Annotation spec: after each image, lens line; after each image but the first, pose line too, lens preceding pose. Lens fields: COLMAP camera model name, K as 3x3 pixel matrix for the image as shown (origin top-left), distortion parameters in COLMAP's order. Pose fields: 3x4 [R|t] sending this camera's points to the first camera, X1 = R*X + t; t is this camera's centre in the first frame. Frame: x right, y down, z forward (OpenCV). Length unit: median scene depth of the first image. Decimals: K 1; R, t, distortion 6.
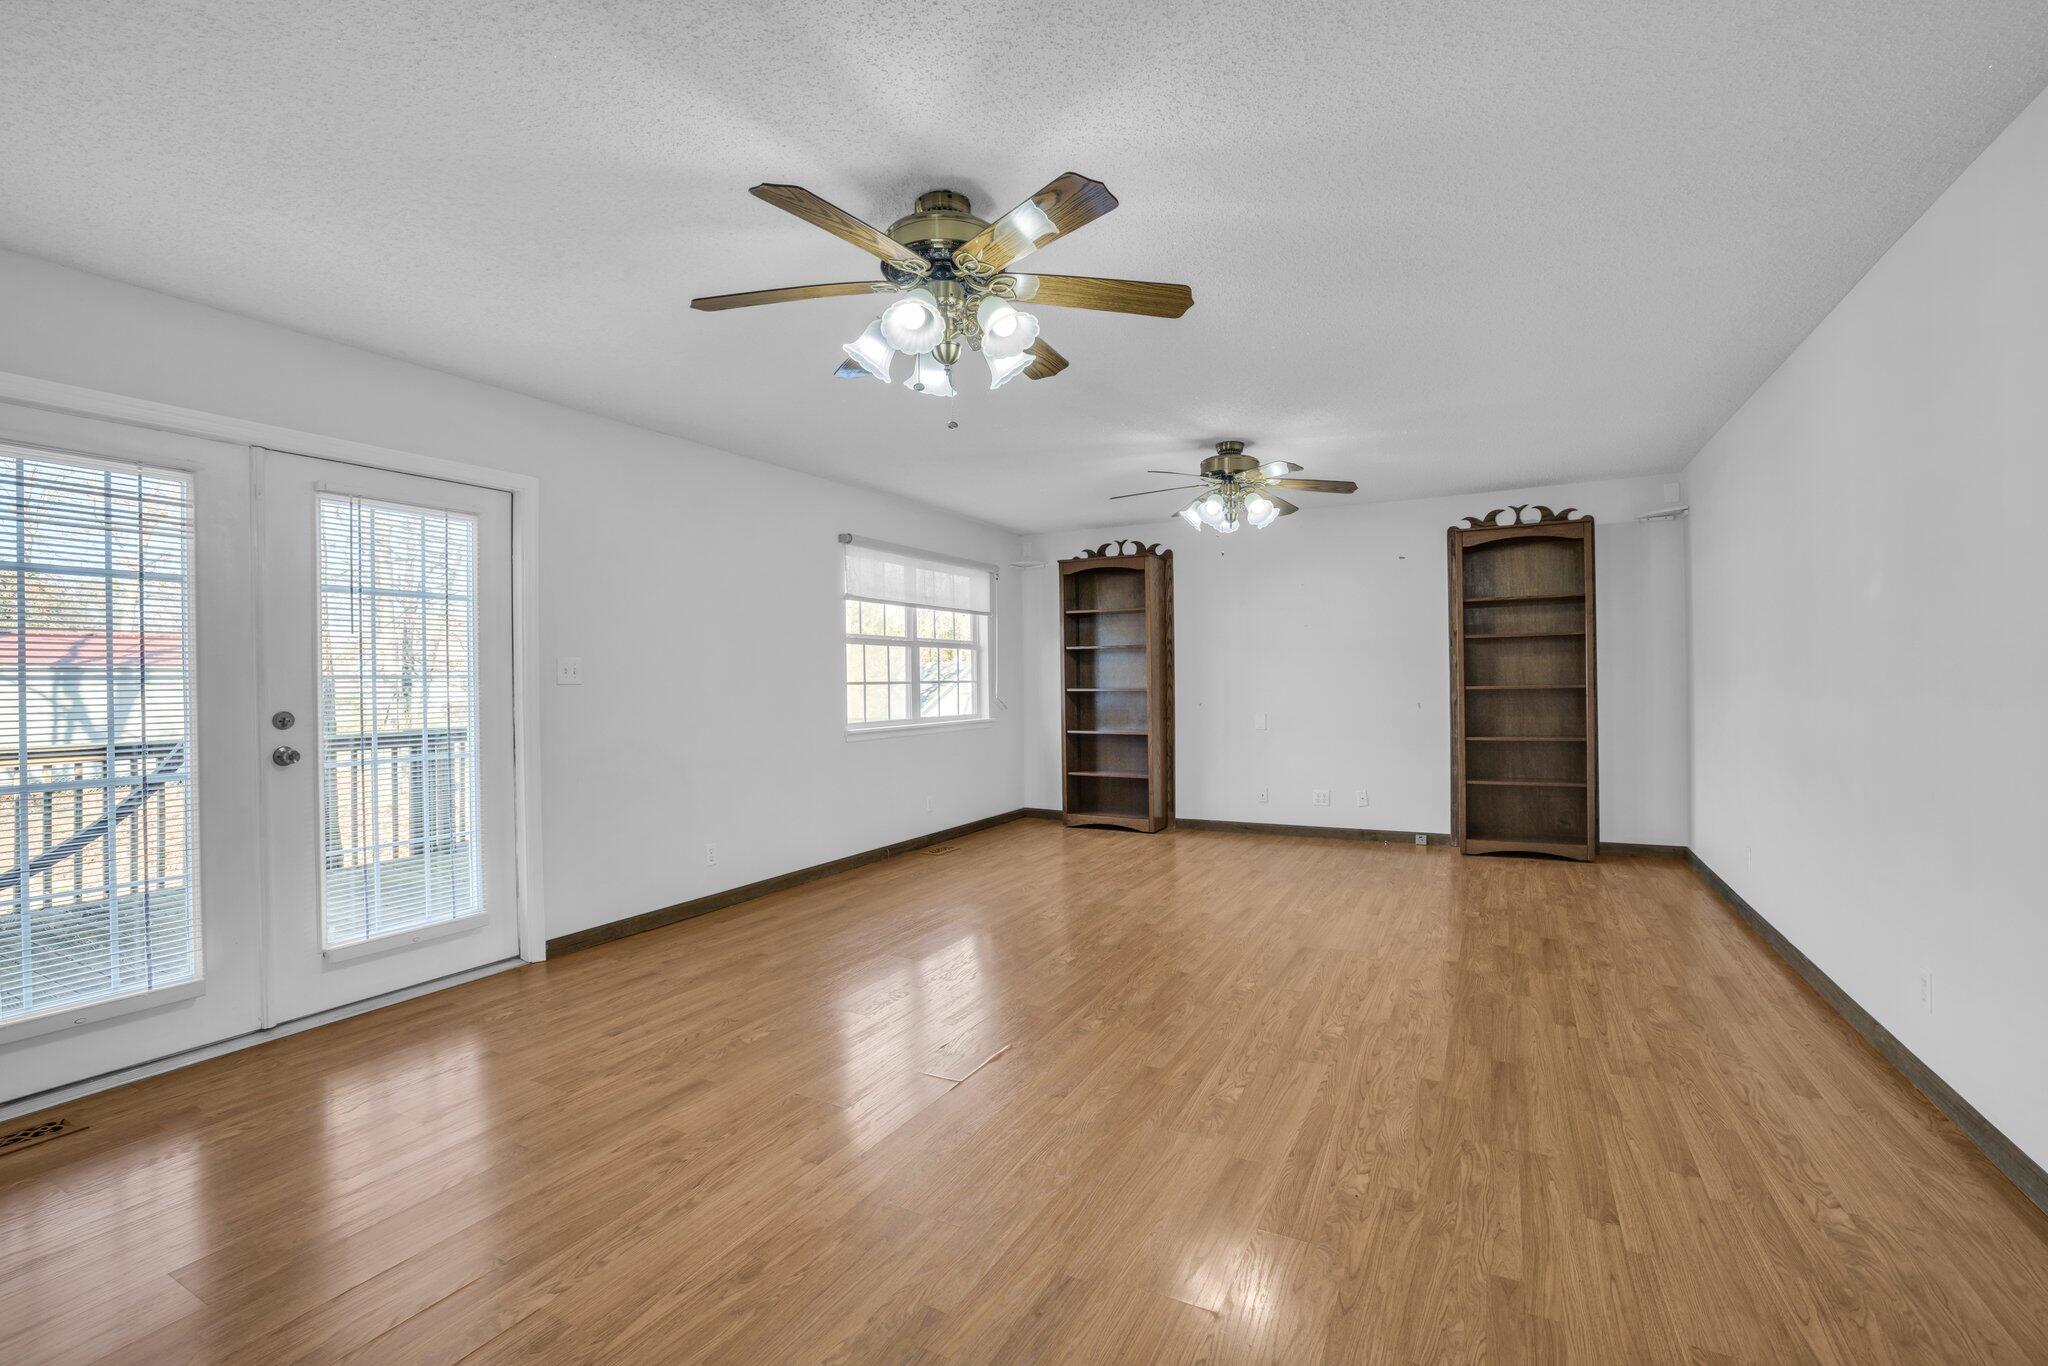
lens RADIAL K [[880.2, 0, 1031.7], [0, 880.2, 679.1], [0, 0, 1]] dist [-0.040358, 0.010587]
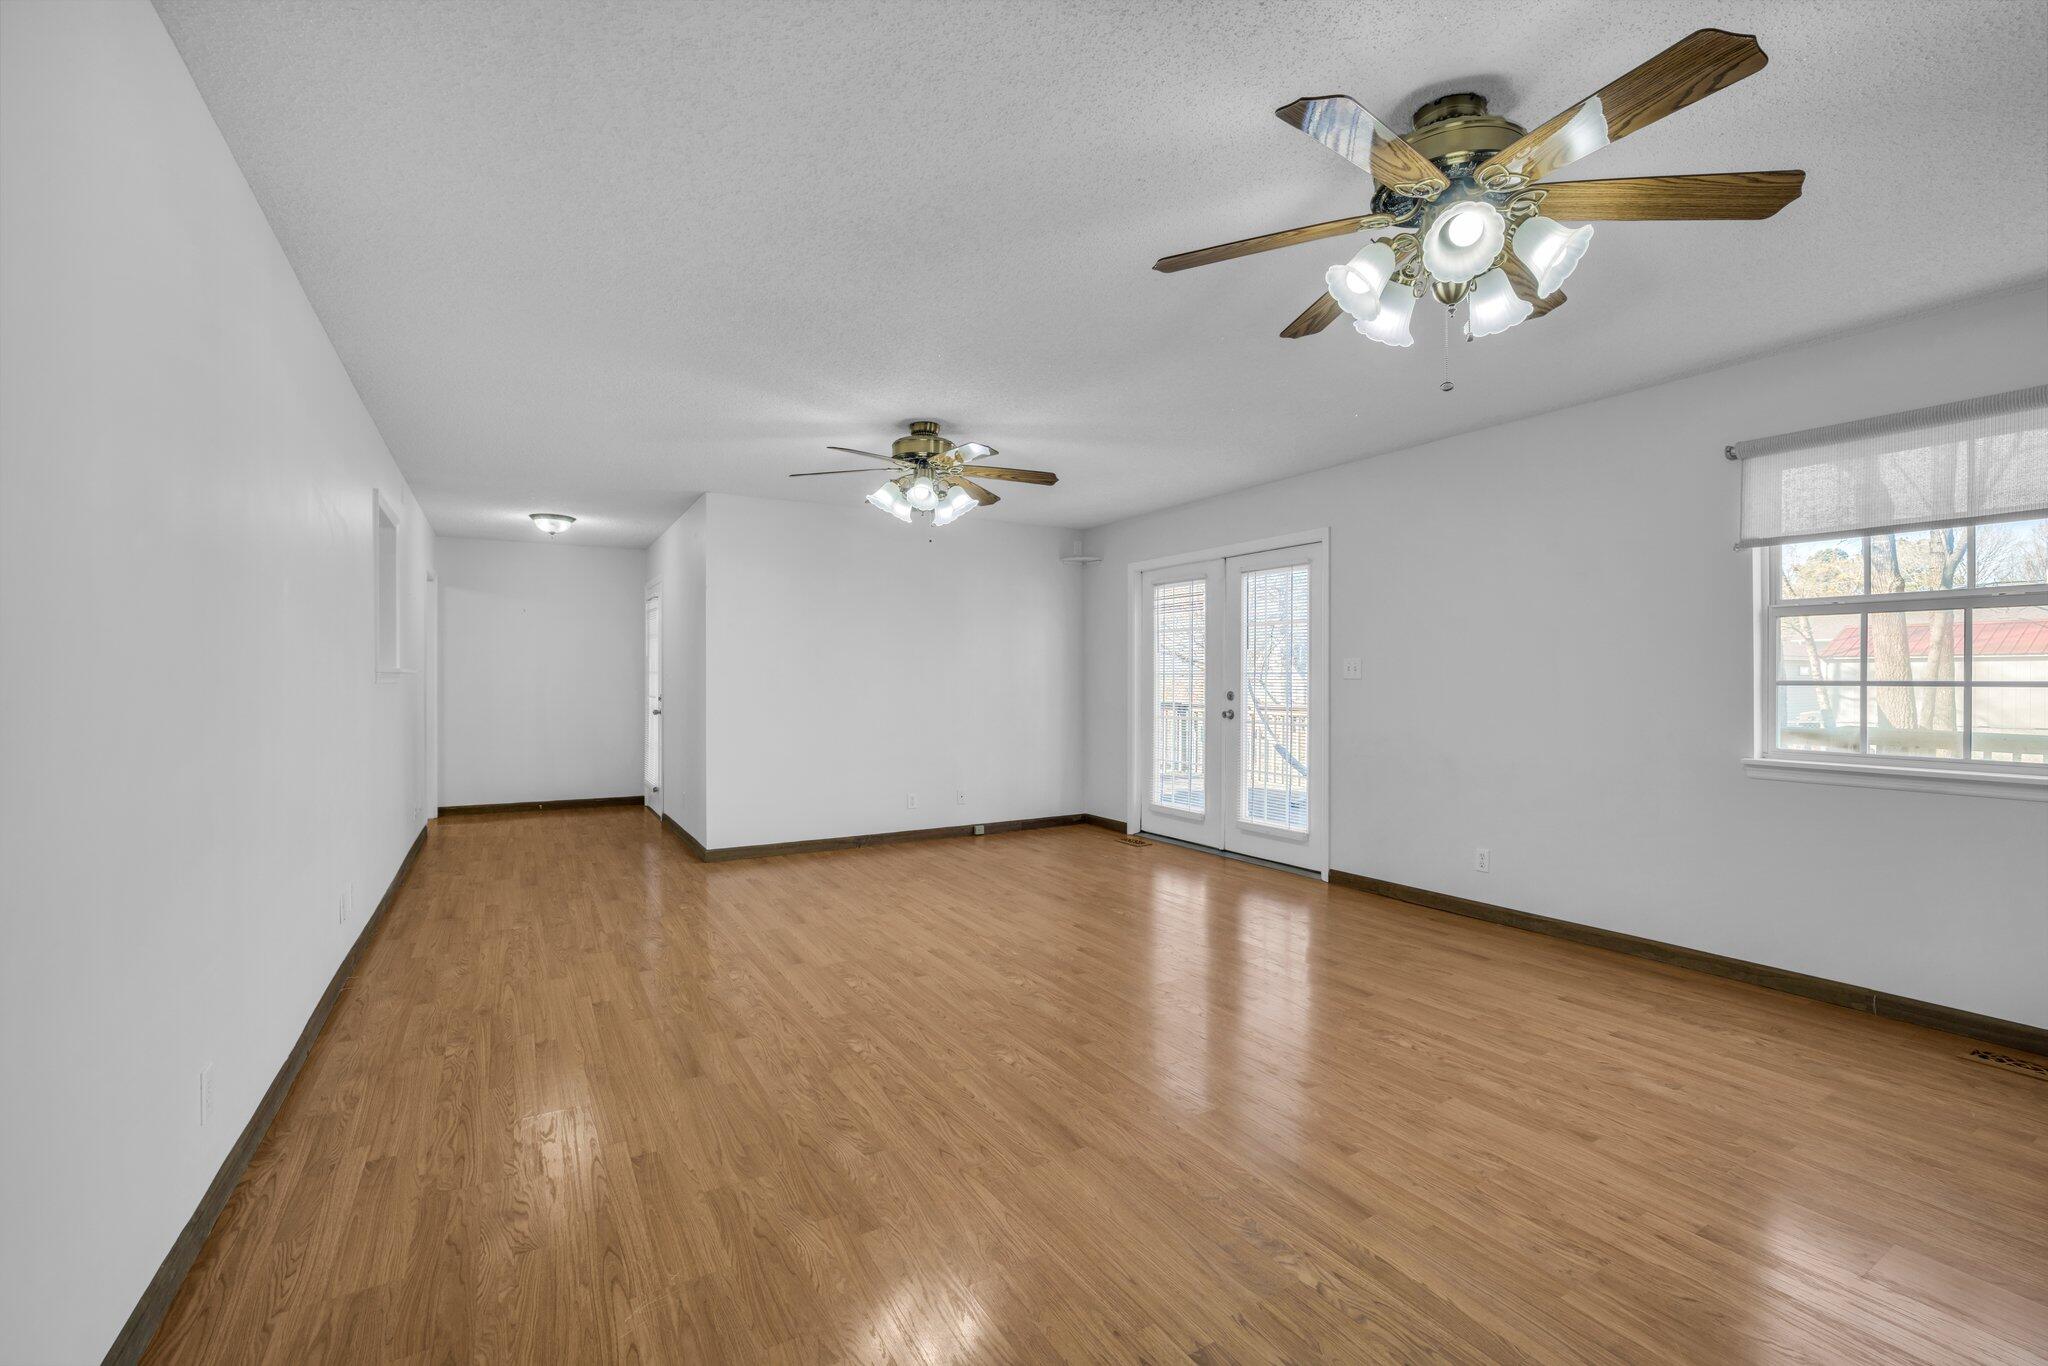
lens RADIAL K [[880.2, 0, 1031.9], [0, 880.2, 680.4], [0, 0, 1]] dist [-0.040358, 0.010587]
pose [[-0.515342, 0.014393, -0.856864, 1.081750], [0.007595, 0.999896, 0.012227, -0.014824], [0.856951, -0.000207, -0.515398, 1.674514]]
